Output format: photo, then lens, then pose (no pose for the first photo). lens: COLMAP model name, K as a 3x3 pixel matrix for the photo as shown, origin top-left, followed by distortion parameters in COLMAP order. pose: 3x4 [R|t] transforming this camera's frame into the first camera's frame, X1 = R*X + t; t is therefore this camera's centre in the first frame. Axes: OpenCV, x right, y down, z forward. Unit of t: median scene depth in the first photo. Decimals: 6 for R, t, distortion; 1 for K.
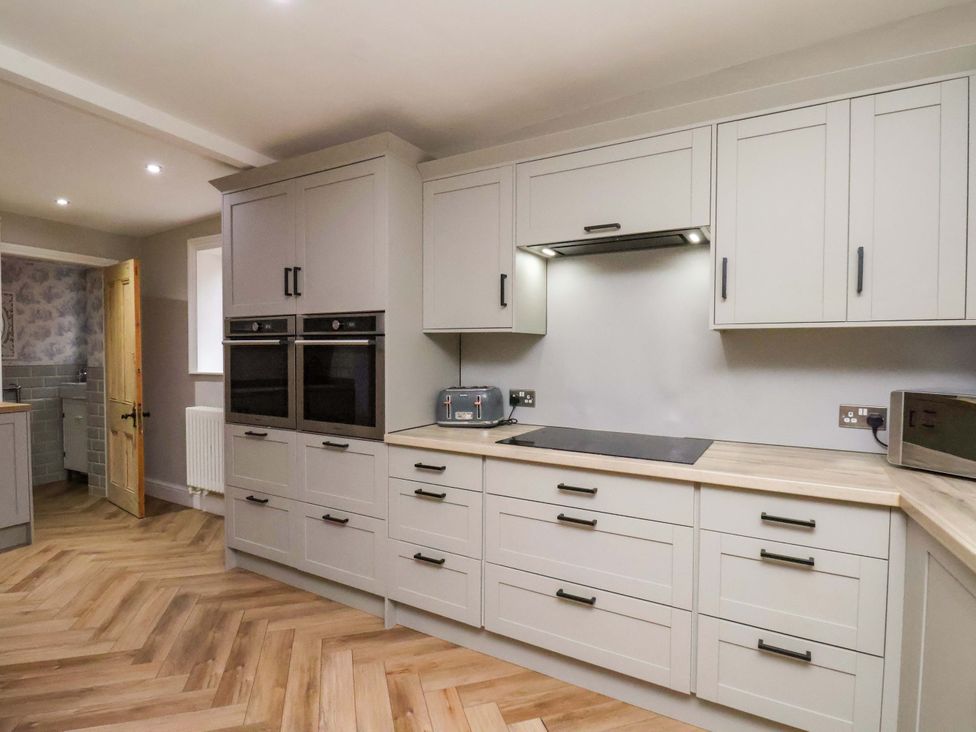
lens RADIAL K [[514.4, 0, 492.5], [0, 514.4, 367.7], [0, 0, 1]] dist [0.004456, -0.016681]
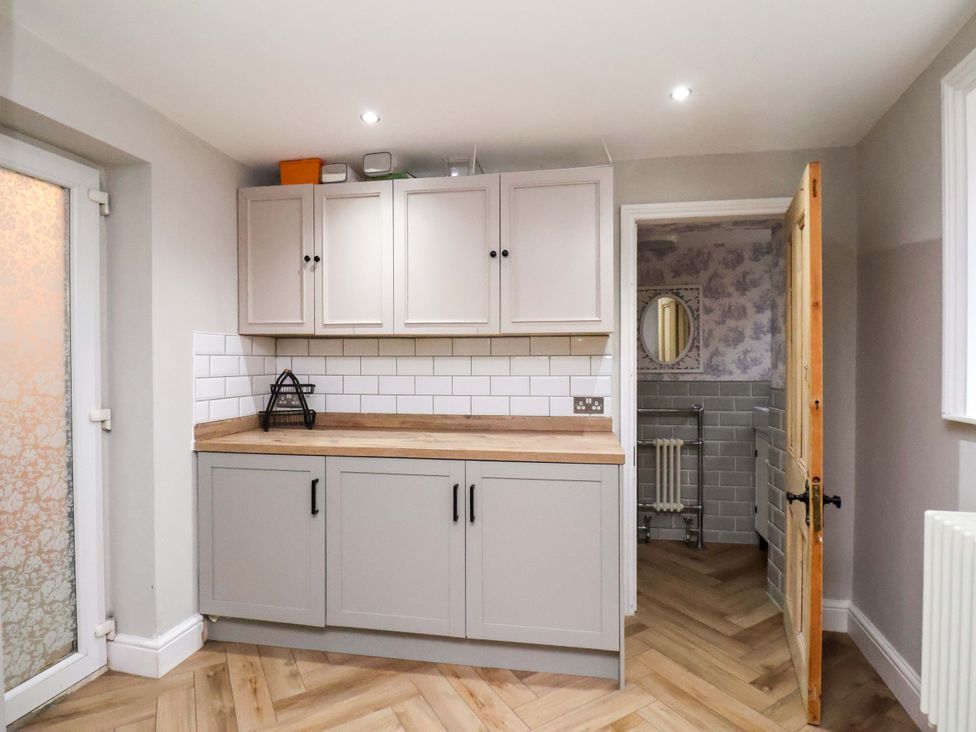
lens RADIAL K [[514.4, 0, 492.5], [0, 514.4, 367.7], [0, 0, 1]] dist [0.004456, -0.016681]
pose [[0.244614, 0.006397, -0.969599, -0.257763], [-0.019438, 0.999810, 0.001693, -0.018702], [0.969426, 0.018433, 0.244692, 0.497940]]
